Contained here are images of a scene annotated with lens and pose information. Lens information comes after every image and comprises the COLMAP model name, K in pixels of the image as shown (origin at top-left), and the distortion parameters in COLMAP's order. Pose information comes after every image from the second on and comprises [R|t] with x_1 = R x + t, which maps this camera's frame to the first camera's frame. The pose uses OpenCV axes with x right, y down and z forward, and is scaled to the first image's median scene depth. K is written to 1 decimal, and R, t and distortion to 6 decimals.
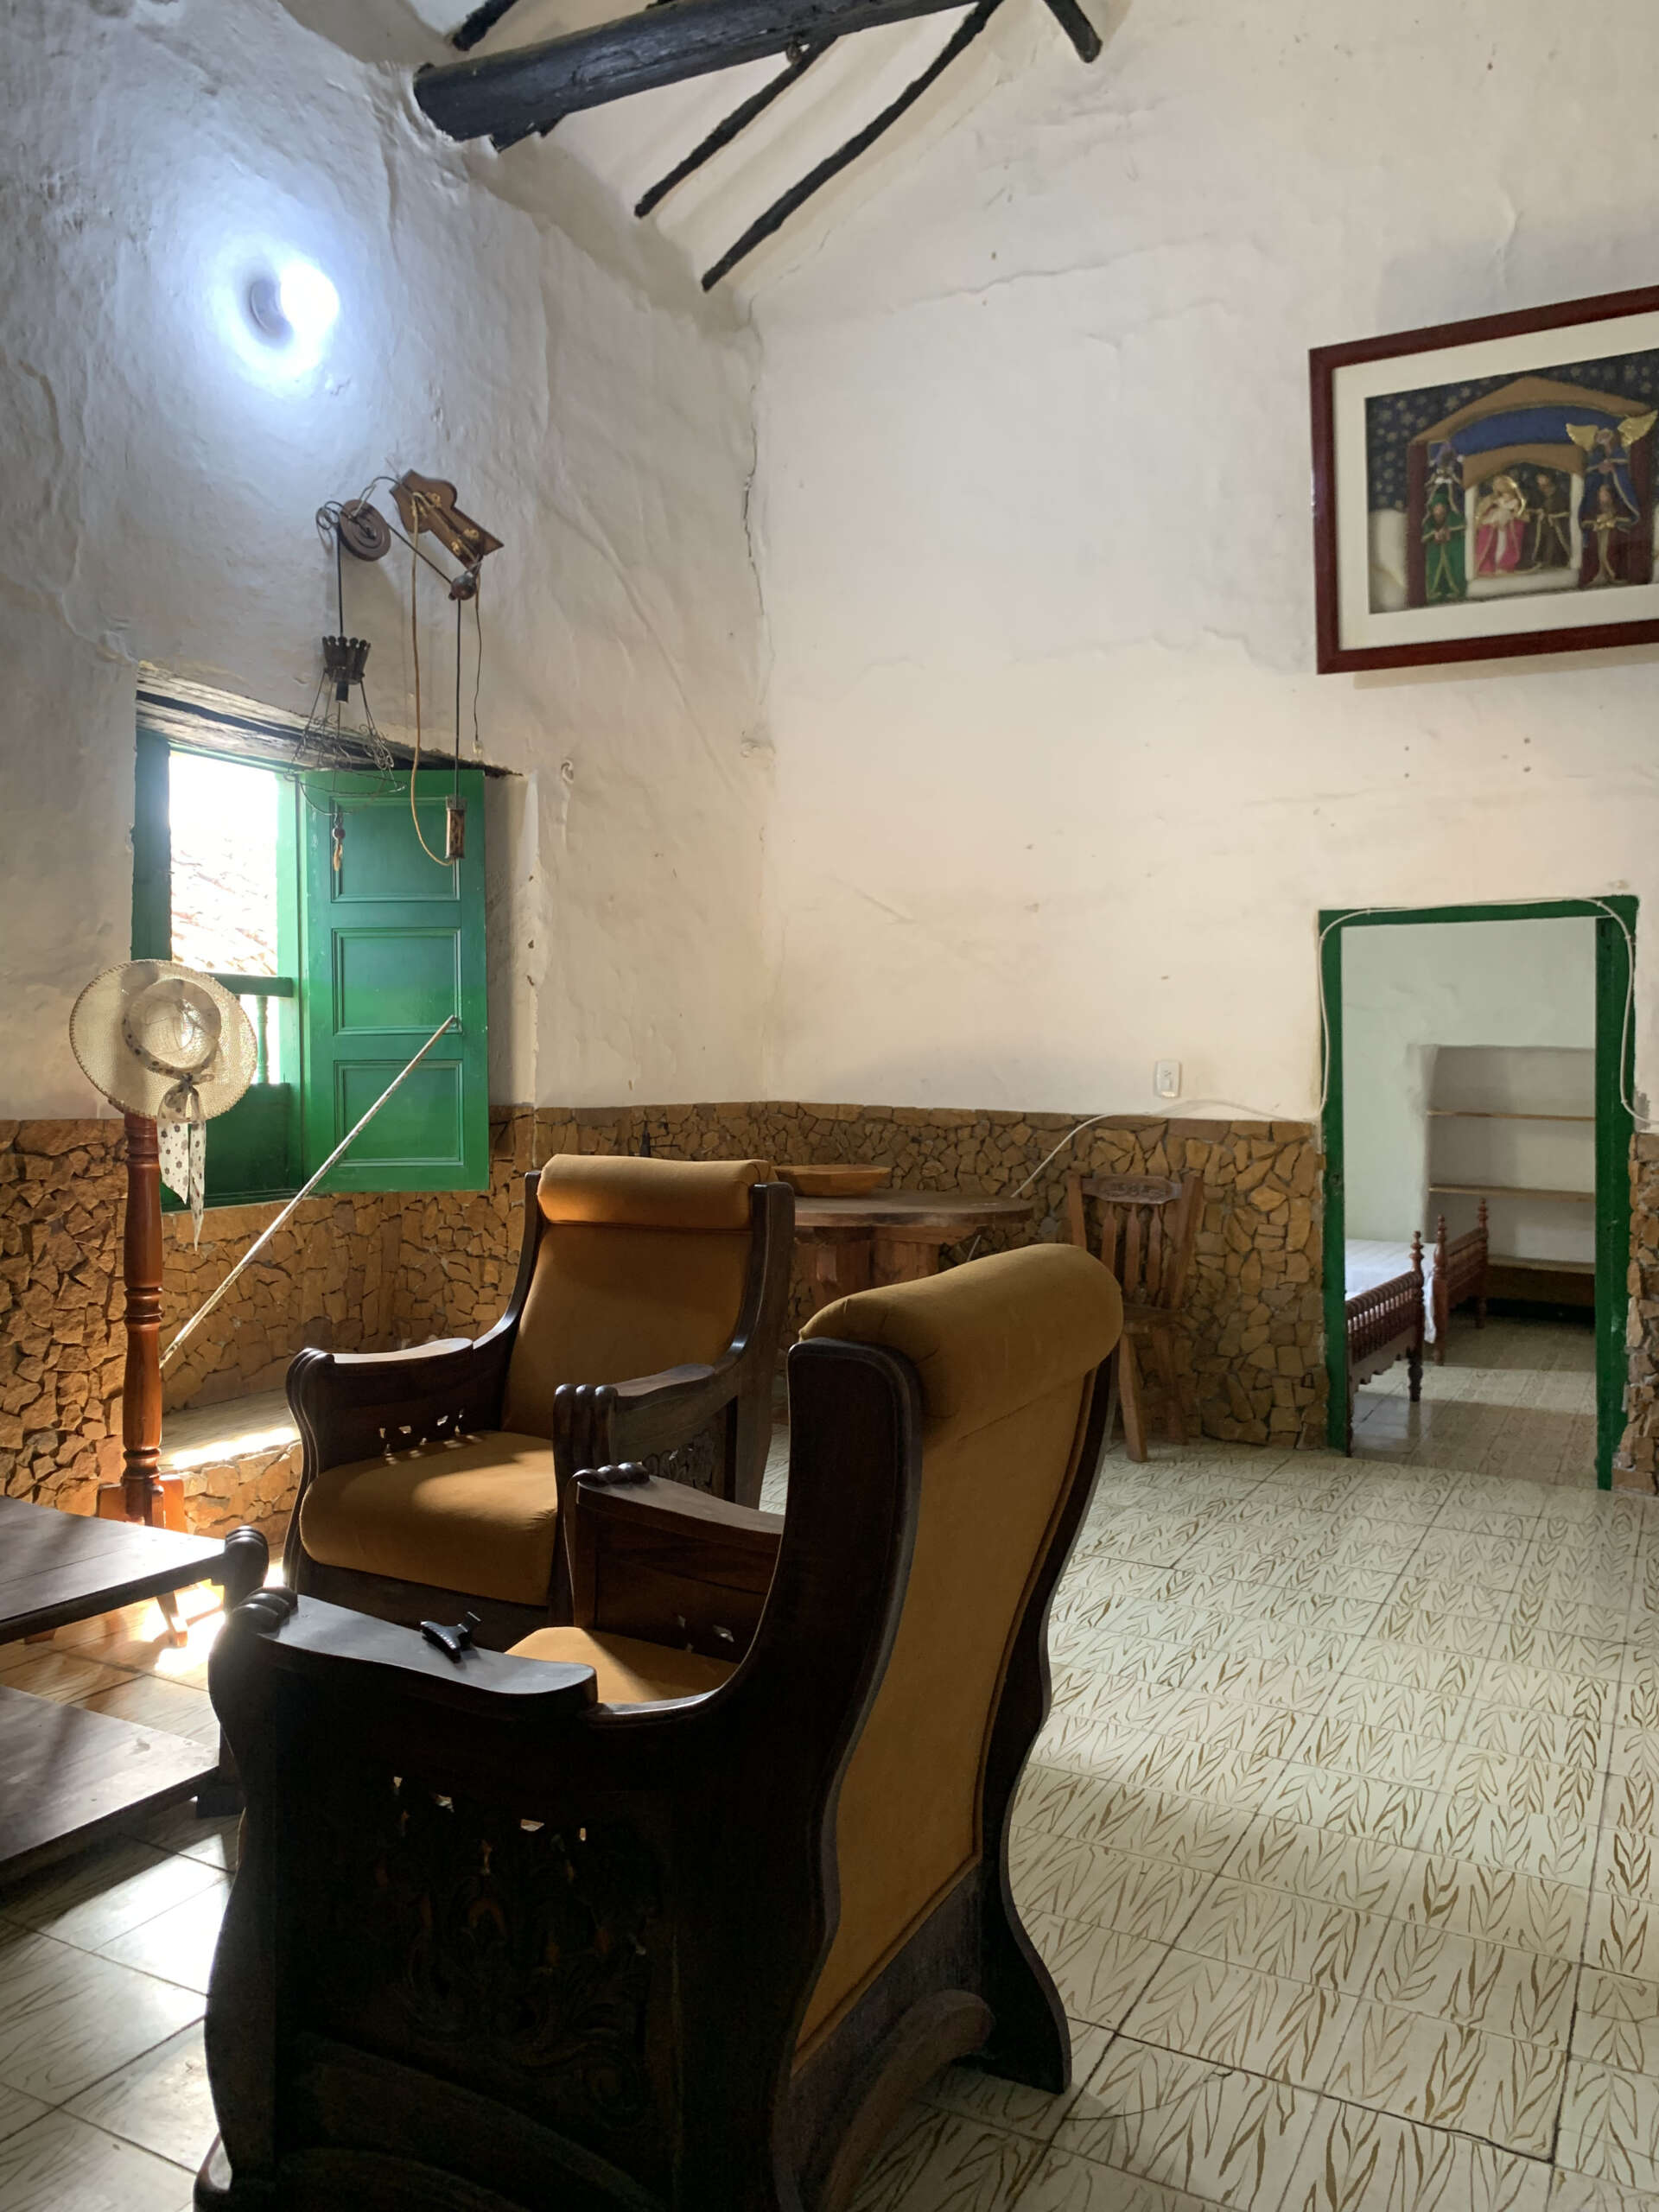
lens RADIAL K [[1667.0, 0, 843.8], [0, 1667.0, 1114.3], [0, 0, 1]] dist [0.042607, -0.035825]
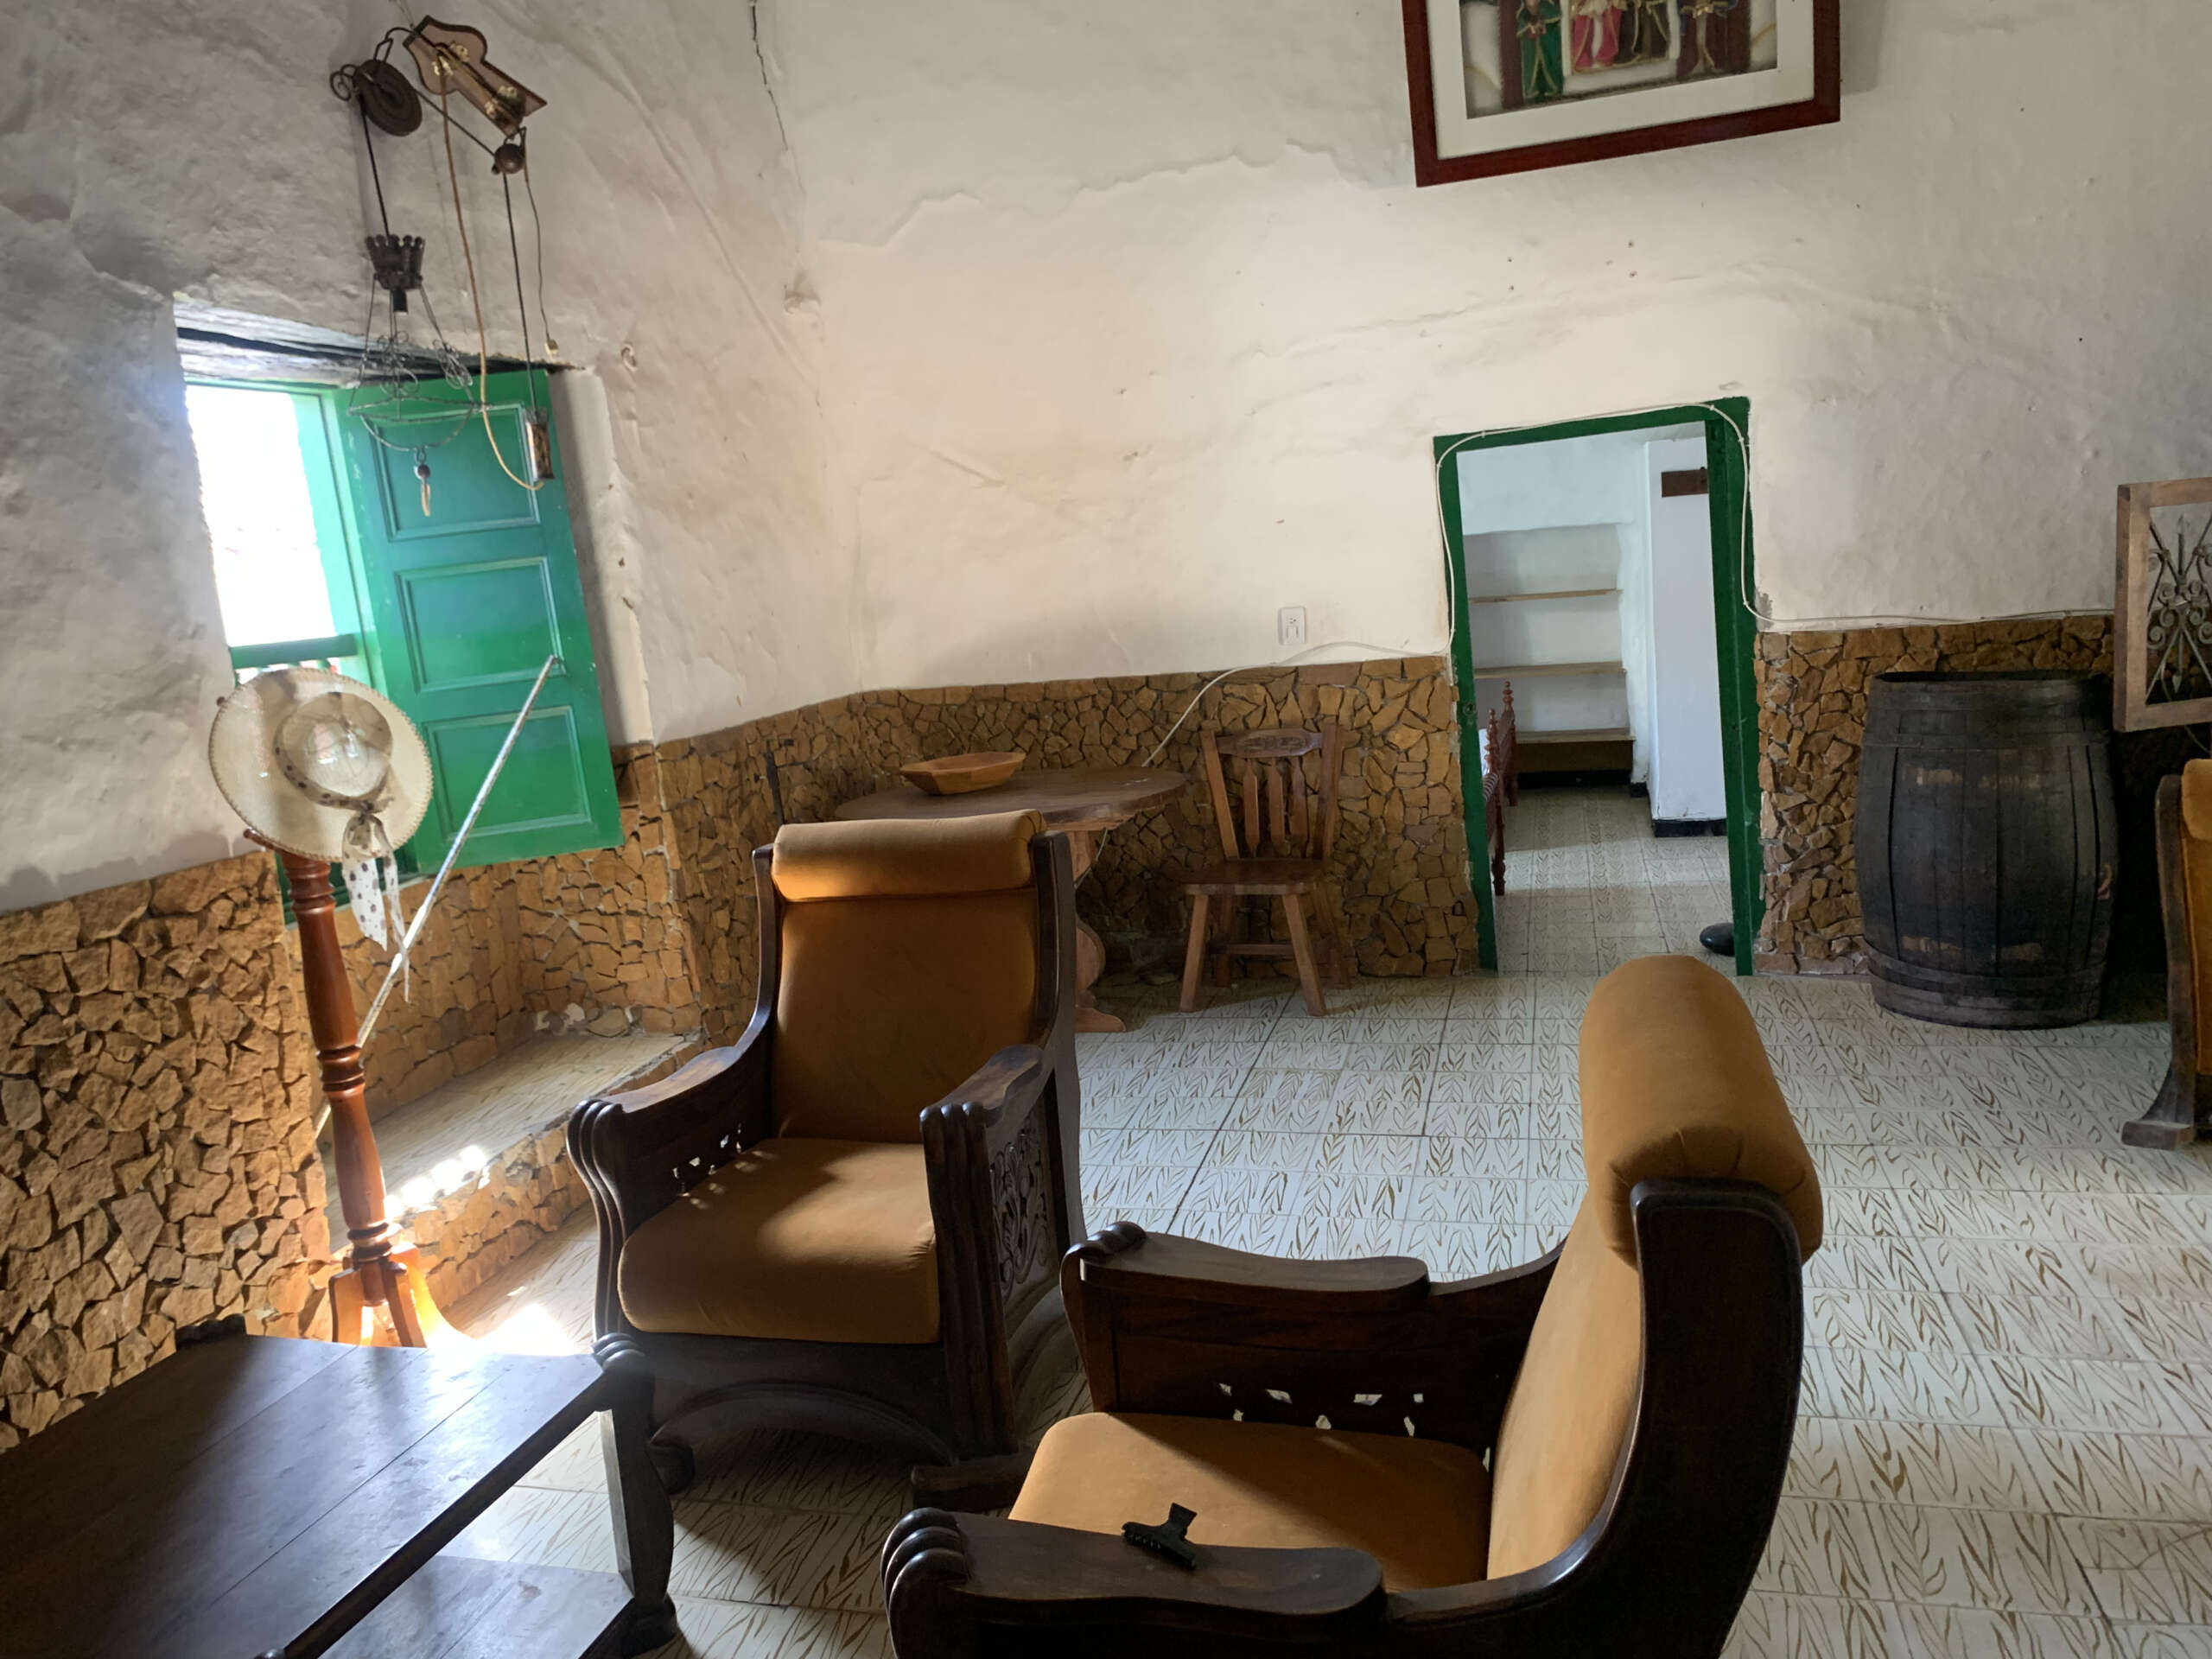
lens RADIAL K [[1667.0, 0, 1096.2], [0, 1667.0, 833.1], [0, 0, 1]] dist [0.042607, -0.035825]
pose [[0.974514, -0.136613, 0.177932, -0.122763], [0.112942, 0.984109, 0.137013, -0.055205], [-0.193822, -0.113425, 0.974458, 0.066996]]
